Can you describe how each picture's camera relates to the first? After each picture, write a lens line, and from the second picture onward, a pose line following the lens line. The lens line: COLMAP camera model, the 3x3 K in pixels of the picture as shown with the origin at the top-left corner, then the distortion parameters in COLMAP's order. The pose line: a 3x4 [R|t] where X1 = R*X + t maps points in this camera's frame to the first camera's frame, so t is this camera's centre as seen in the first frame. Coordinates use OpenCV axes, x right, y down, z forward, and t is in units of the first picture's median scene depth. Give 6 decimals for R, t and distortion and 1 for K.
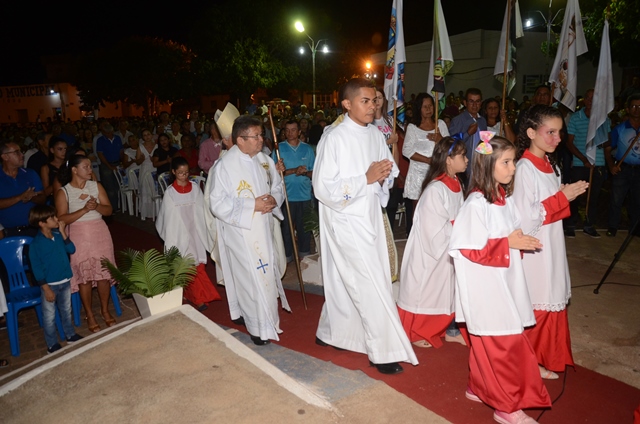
lens RADIAL K [[507.9, 0, 322.7], [0, 507.9, 219.4], [0, 0, 1]] dist [-0.148951, 0.127135]
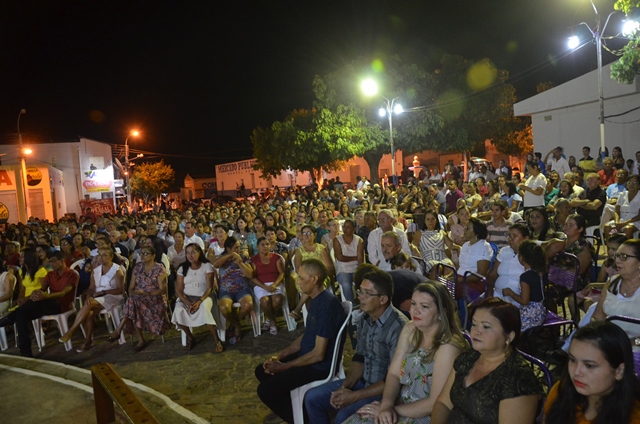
lens RADIAL K [[504.0, 0, 322.3], [0, 504.0, 221.2], [0, 0, 1]] dist [-0.151432, 0.129972]
pose [[0.835535, 0.002690, -0.549431, 0.777672], [-0.061289, 0.994203, -0.088337, -0.106083], [0.546008, 0.107483, 0.830856, 0.417008]]
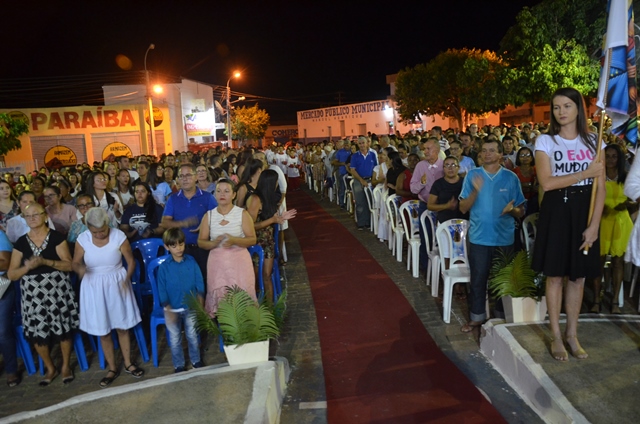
lens RADIAL K [[507.9, 0, 322.7], [0, 507.9, 219.4], [0, 0, 1]] dist [-0.148951, 0.127135]
pose [[0.794924, 0.074885, -0.602070, 0.127529], [-0.088519, 0.996050, 0.007014, -0.036804], [0.600217, 0.047719, 0.798412, 0.155898]]
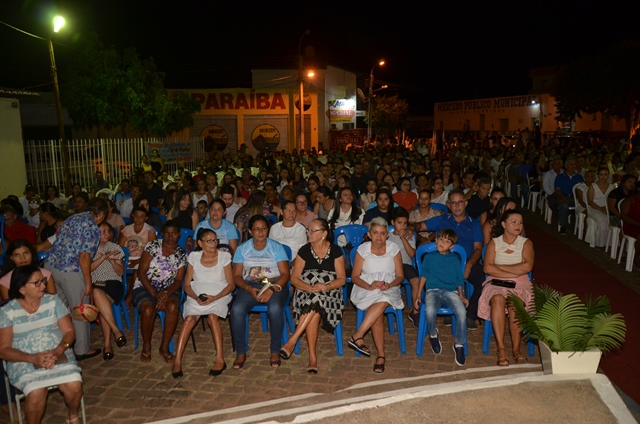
lens RADIAL K [[507.9, 0, 322.7], [0, 507.9, 219.4], [0, 0, 1]] dist [-0.148951, 0.127135]
pose [[0.627823, 0.147166, -0.764317, -0.001083], [-0.163166, 0.985029, 0.055636, -0.016605], [0.761062, 0.089781, 0.642436, 0.071381]]
